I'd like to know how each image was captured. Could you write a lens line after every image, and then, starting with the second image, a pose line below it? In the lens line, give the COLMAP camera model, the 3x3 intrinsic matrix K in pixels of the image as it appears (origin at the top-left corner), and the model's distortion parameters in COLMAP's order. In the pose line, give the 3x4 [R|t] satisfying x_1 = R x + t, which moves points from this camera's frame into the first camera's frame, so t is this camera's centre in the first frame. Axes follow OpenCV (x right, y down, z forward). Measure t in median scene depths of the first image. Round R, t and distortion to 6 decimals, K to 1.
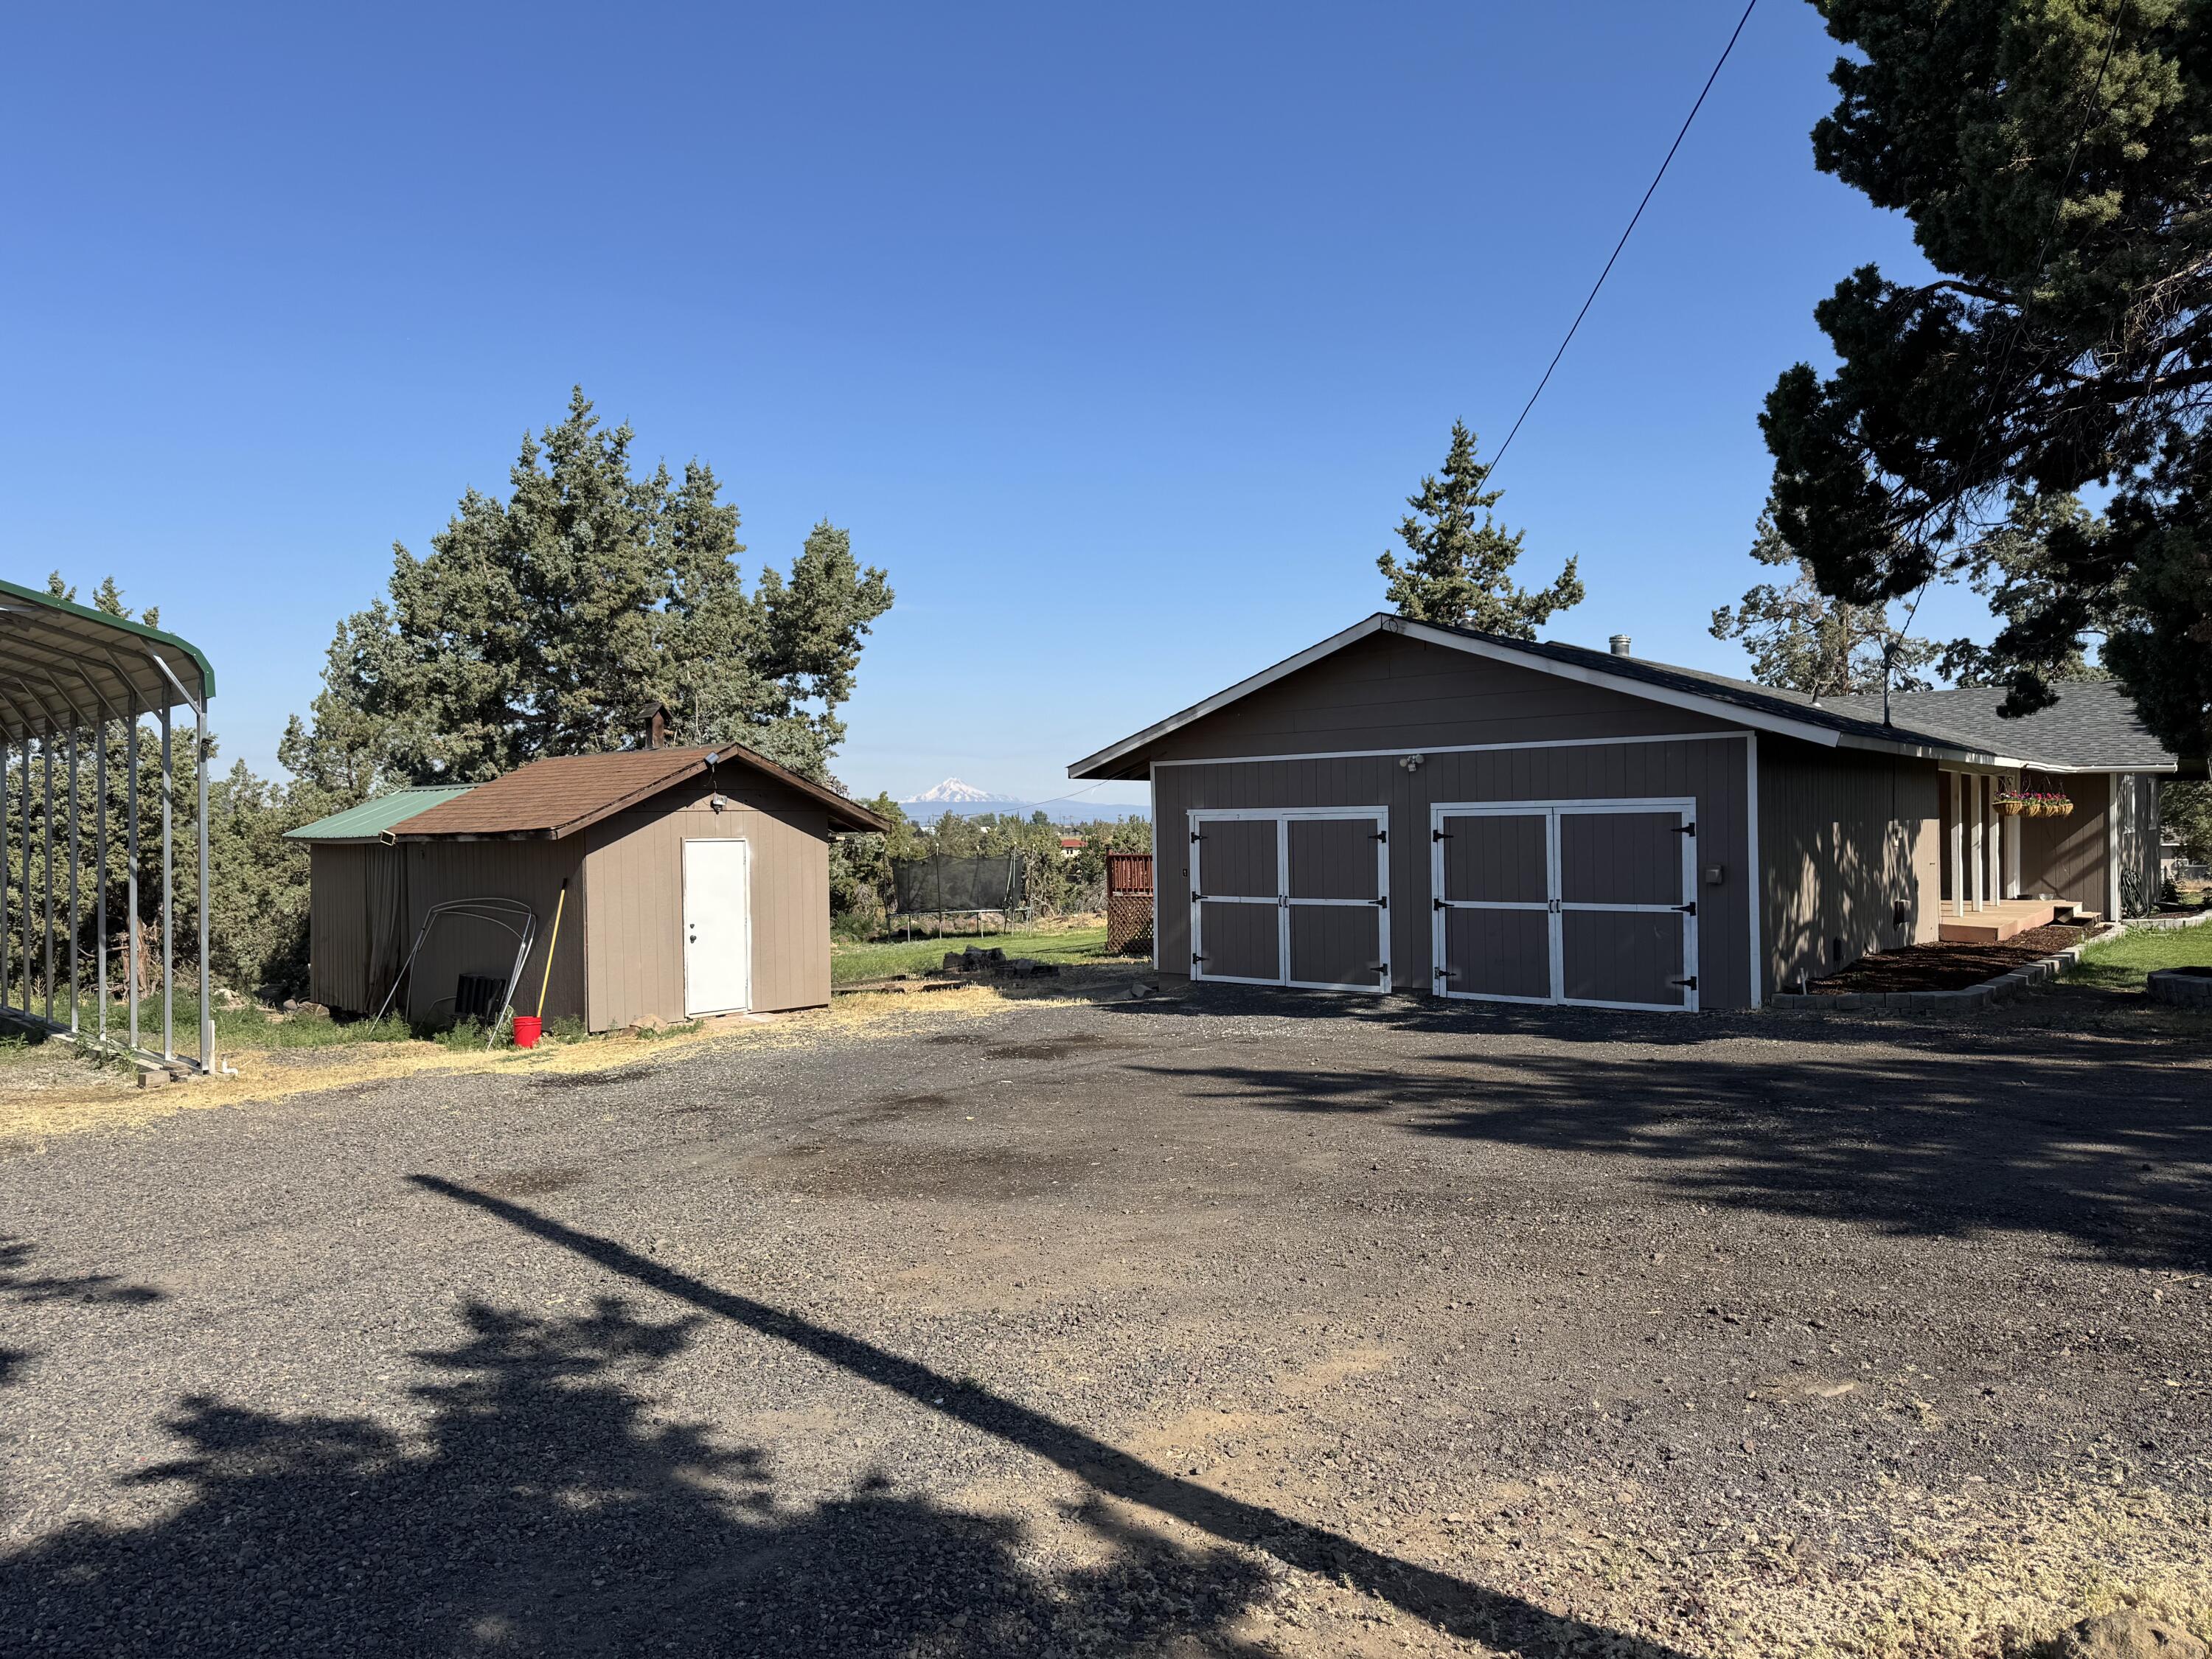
lens RADIAL K [[1551.5, 0, 1098.8], [0, 1551.5, 837.1], [0, 0, 1]] dist [0.076459, -0.100981]
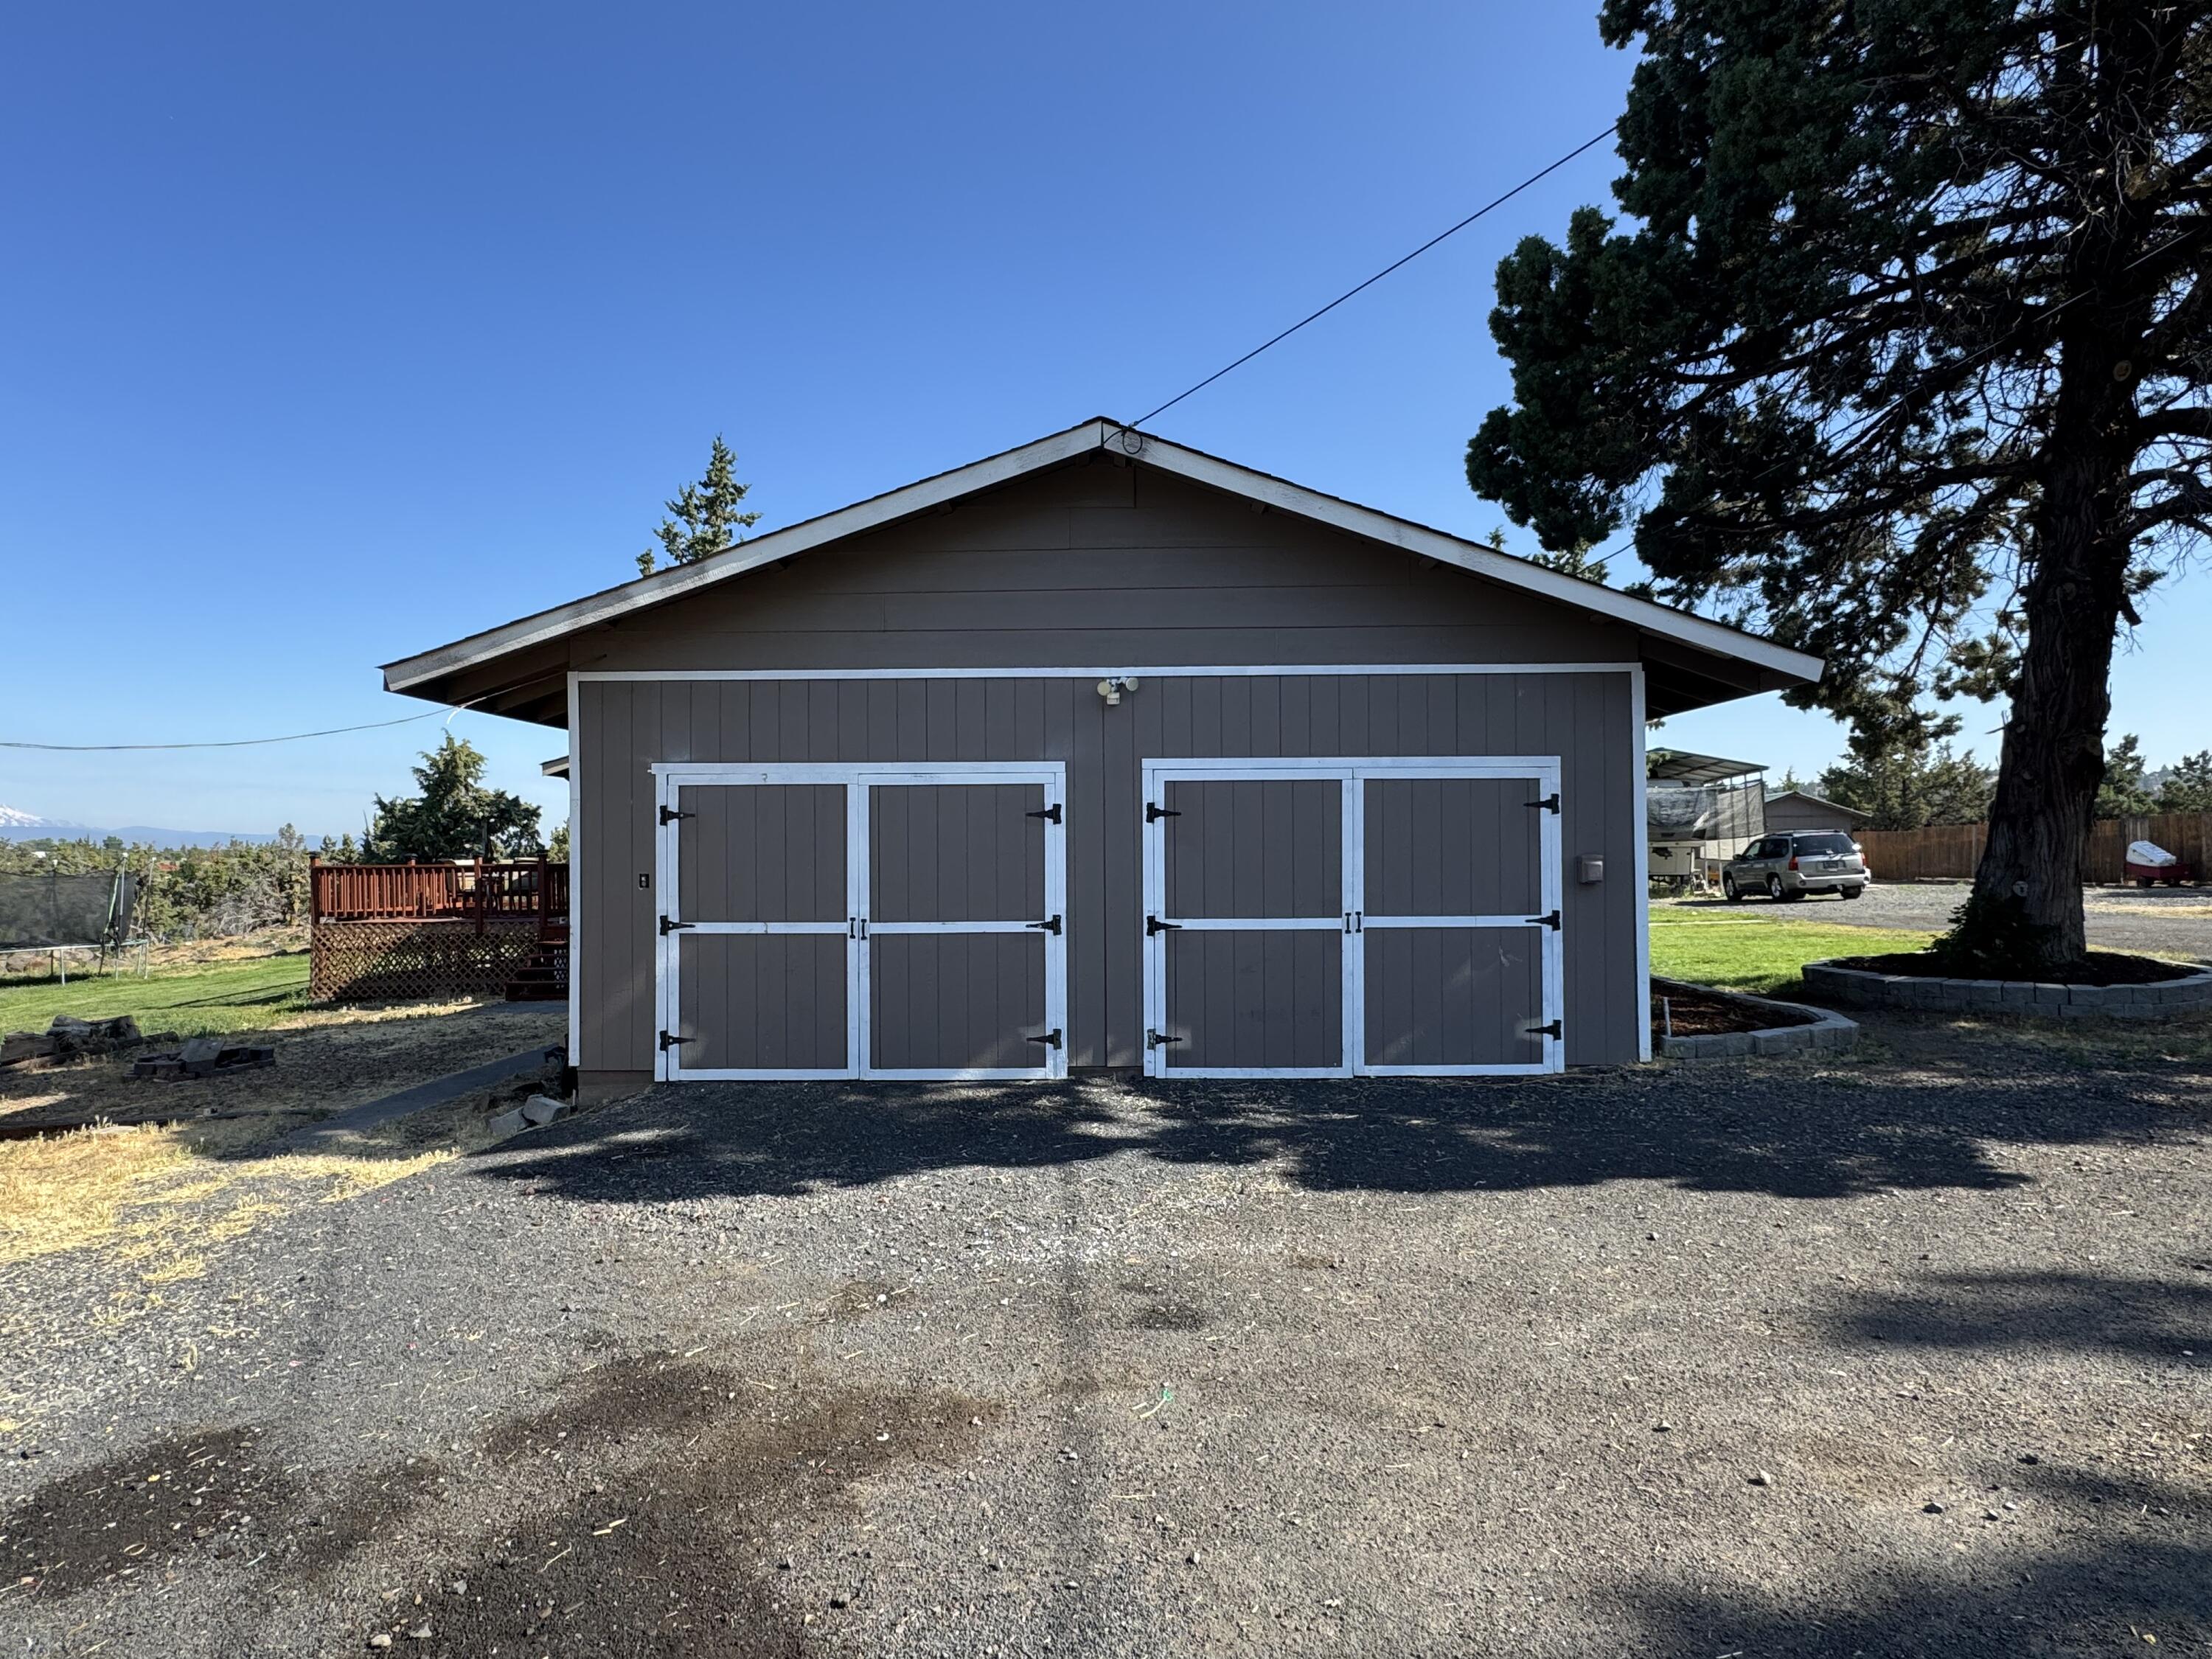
lens RADIAL K [[1136.4, 0, 1093.9], [0, 1136.4, 823.1], [0, 0, 1]] dist [-0.004252, 0.001482]
pose [[0.779103, 0.022449, 0.626494, -0.076588], [-0.000022, 0.999360, -0.035782, 0.018745], [-0.626896, 0.027864, 0.778605, 0.652065]]
